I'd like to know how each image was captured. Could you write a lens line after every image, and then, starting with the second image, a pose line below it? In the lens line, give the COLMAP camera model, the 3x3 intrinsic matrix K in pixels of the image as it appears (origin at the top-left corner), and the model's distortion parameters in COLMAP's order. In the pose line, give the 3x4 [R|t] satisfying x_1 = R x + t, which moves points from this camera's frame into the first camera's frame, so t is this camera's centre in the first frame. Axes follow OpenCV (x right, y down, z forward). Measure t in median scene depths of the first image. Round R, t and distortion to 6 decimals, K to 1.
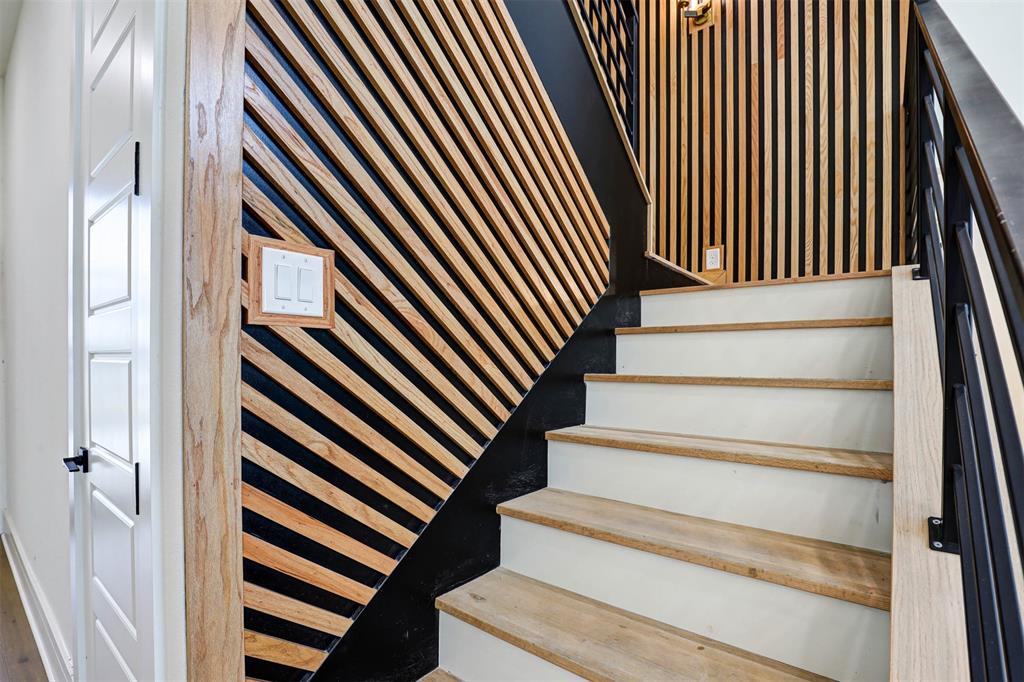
lens RADIAL K [[475.8, 0, 514.2], [0, 475.8, 349.8], [0, 0, 1]] dist [-0.024483, 0.000796]
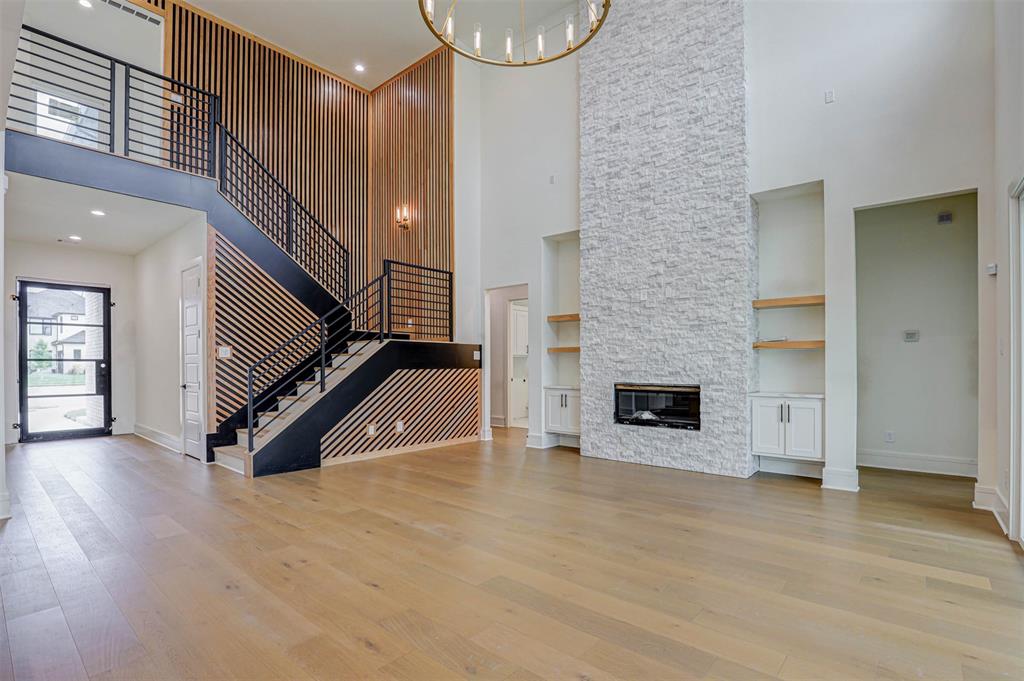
lens RADIAL K [[475.8, 0, 519.4], [0, 475.8, 363.9], [0, 0, 1]] dist [-0.024483, 0.000796]
pose [[0.999931, -0.004287, -0.010944, 1.127082], [0.004174, 0.999938, -0.010279, 0.031053], [0.010988, 0.010232, 0.999887, -1.669568]]
